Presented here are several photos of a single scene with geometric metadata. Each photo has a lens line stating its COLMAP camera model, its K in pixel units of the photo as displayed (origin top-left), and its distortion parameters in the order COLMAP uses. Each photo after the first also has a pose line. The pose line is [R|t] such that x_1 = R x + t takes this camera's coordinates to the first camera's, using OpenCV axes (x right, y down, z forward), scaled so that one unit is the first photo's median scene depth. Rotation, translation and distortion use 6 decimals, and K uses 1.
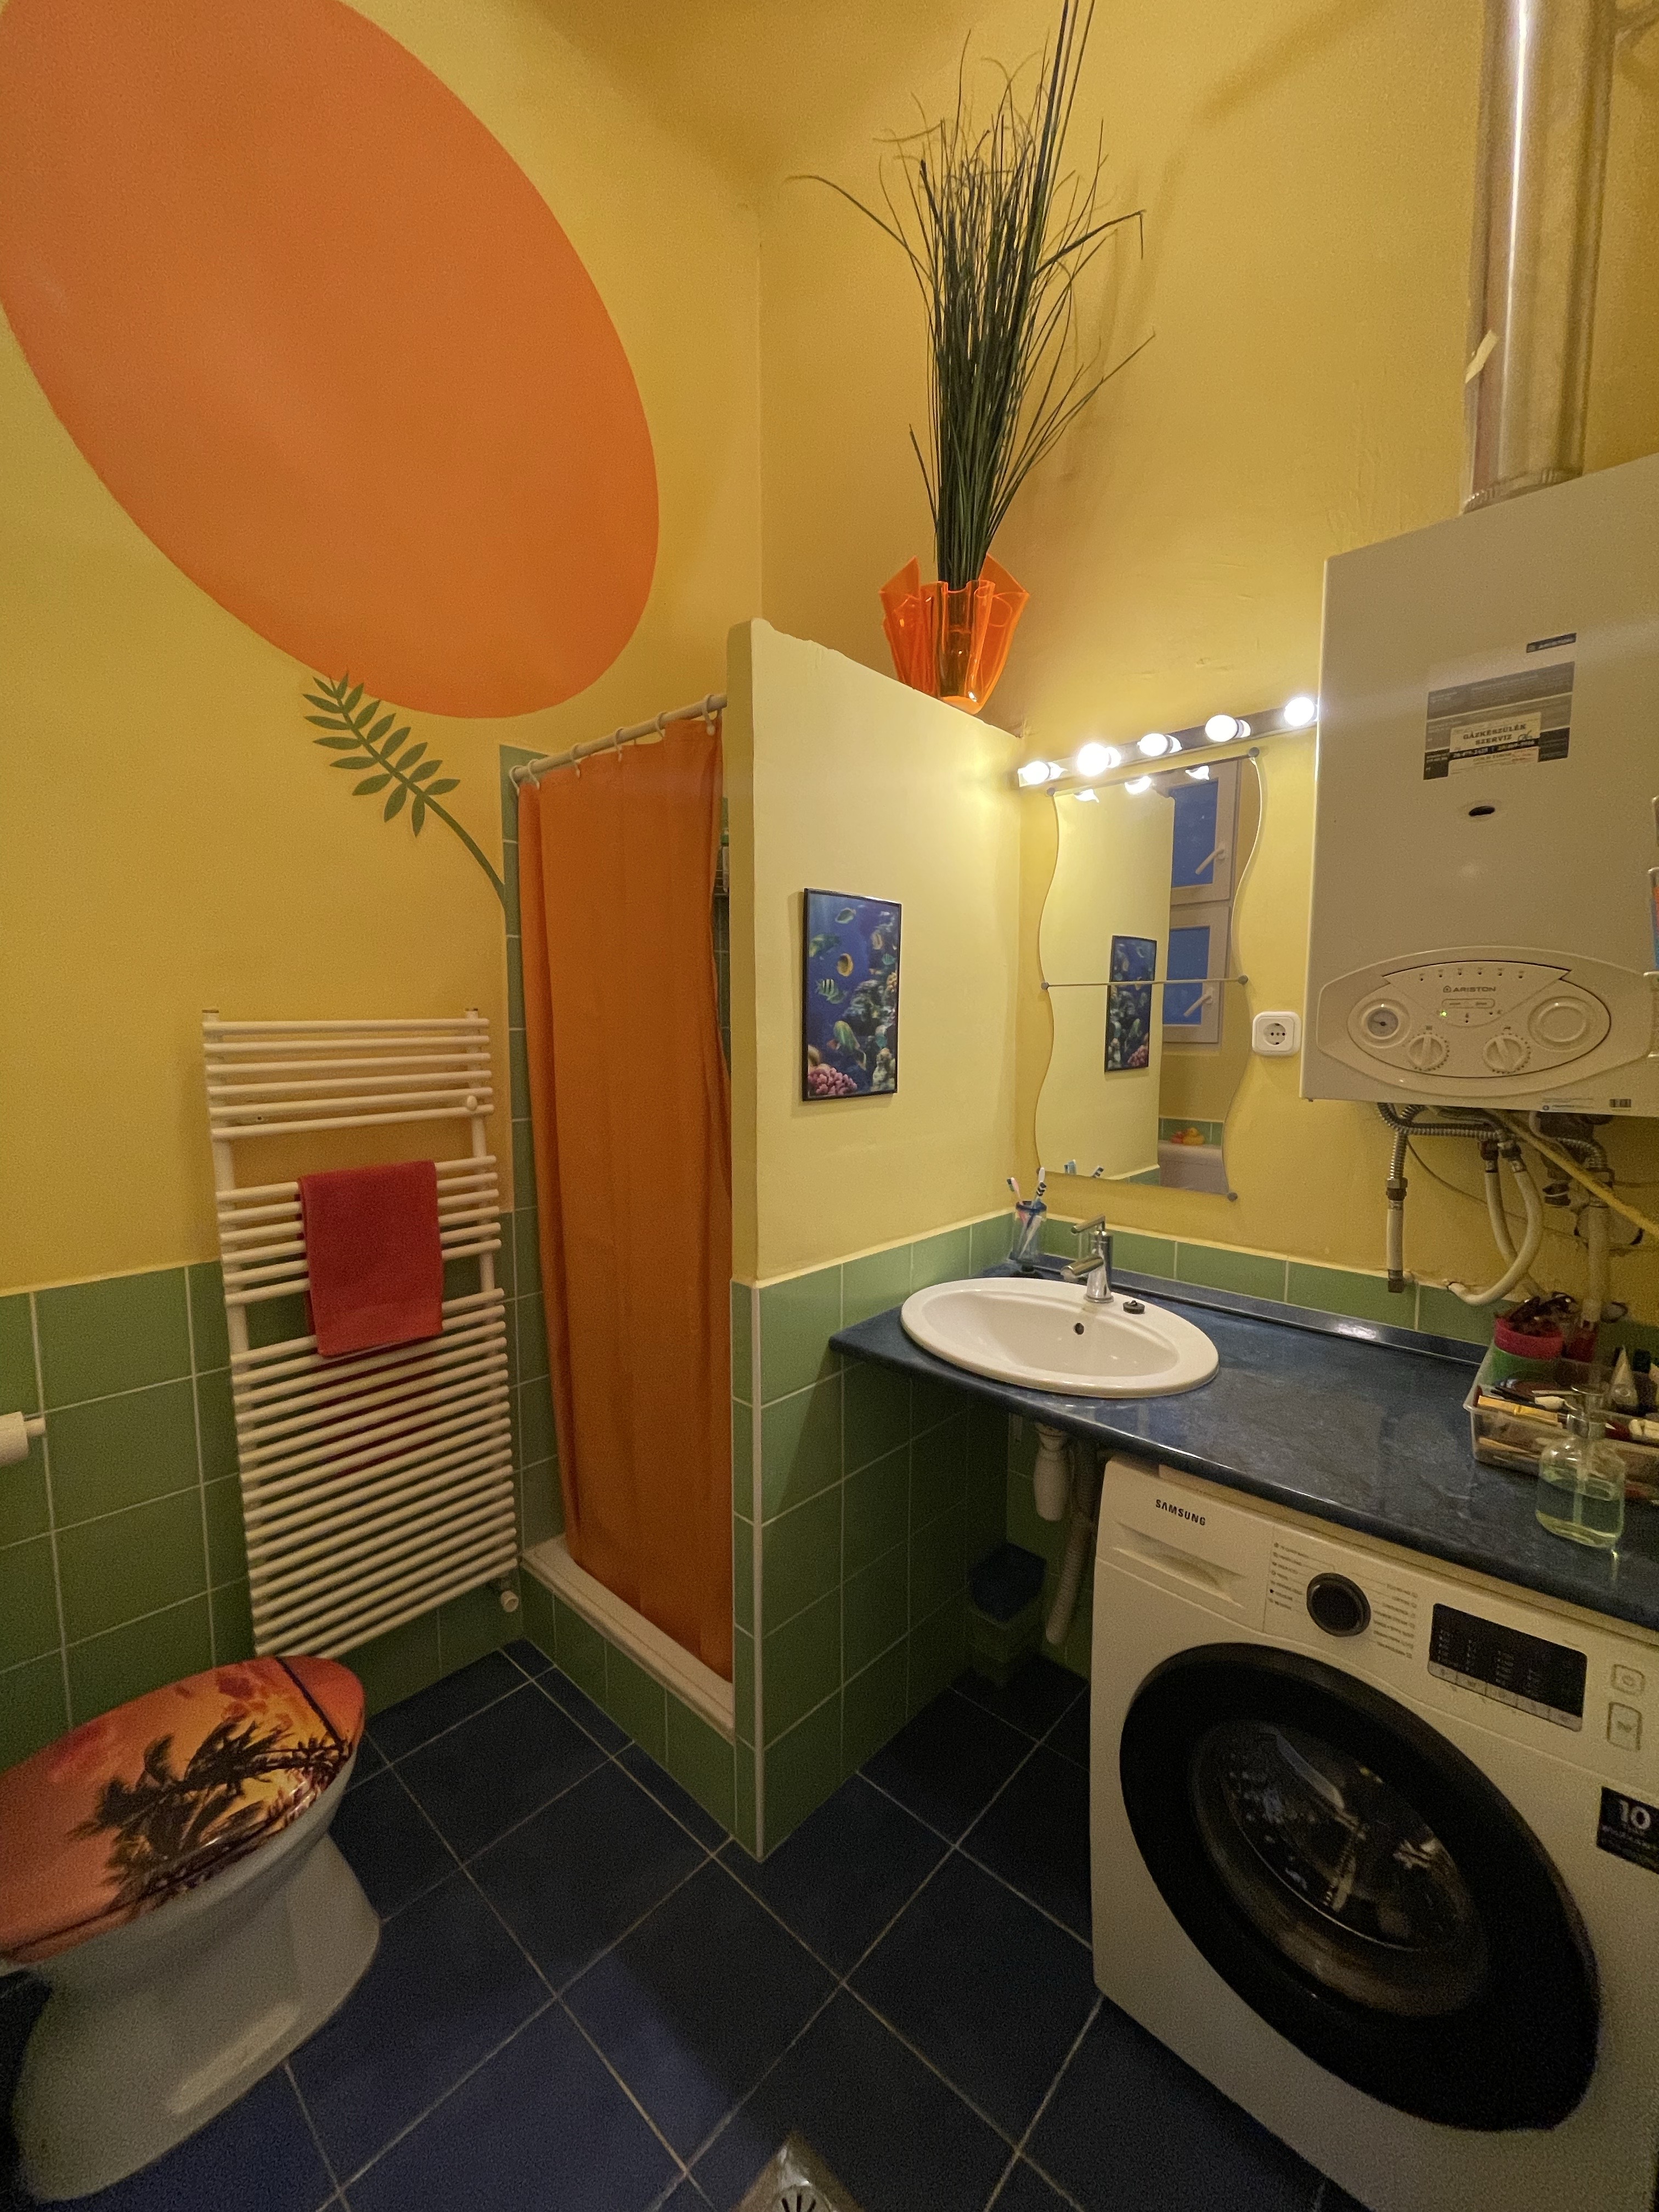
lens RADIAL K [[892.4, 0, 830.1], [0, 892.4, 1105.6], [0, 0, 1]] dist [-0.004379, -0.000112]
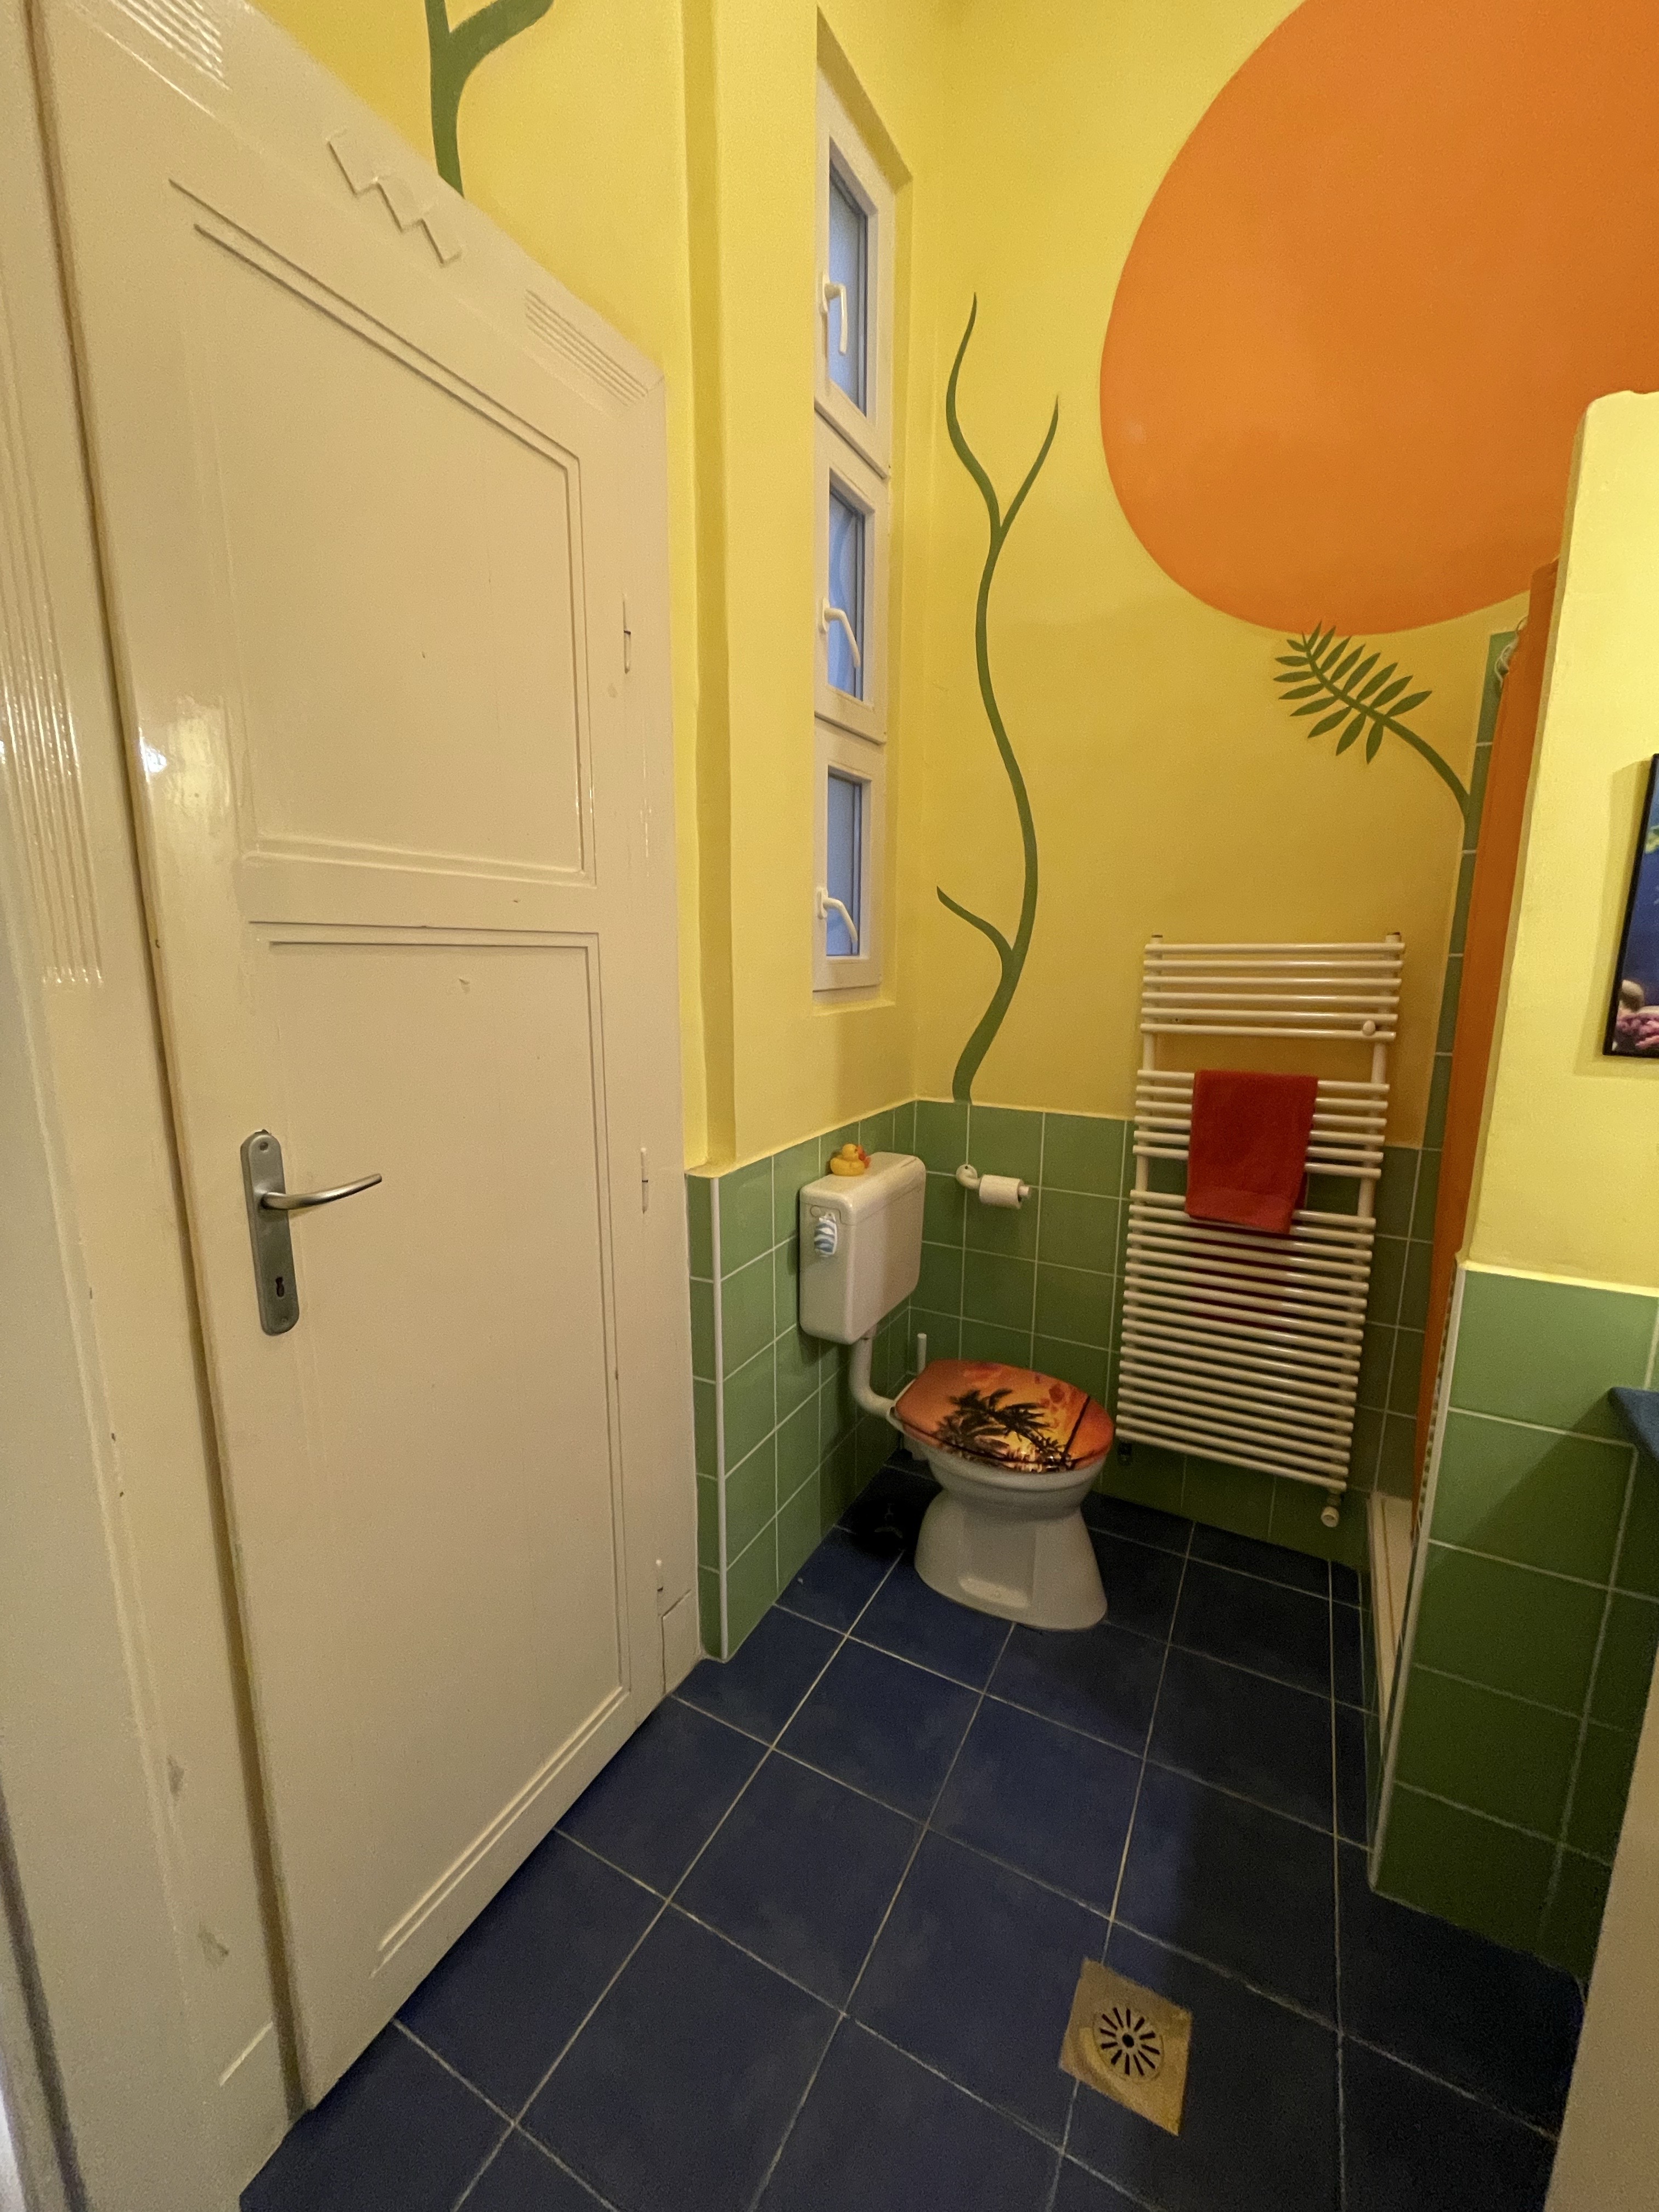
lens RADIAL K [[892.4, 0, 826.5], [0, 892.4, 1107.1], [0, 0, 1]] dist [-0.004379, -0.000112]
pose [[0.235359, 0.176352, -0.955775, 0.495178], [-0.100994, 0.982514, 0.156416, -0.012059], [0.966647, 0.059714, 0.249054, 0.189332]]
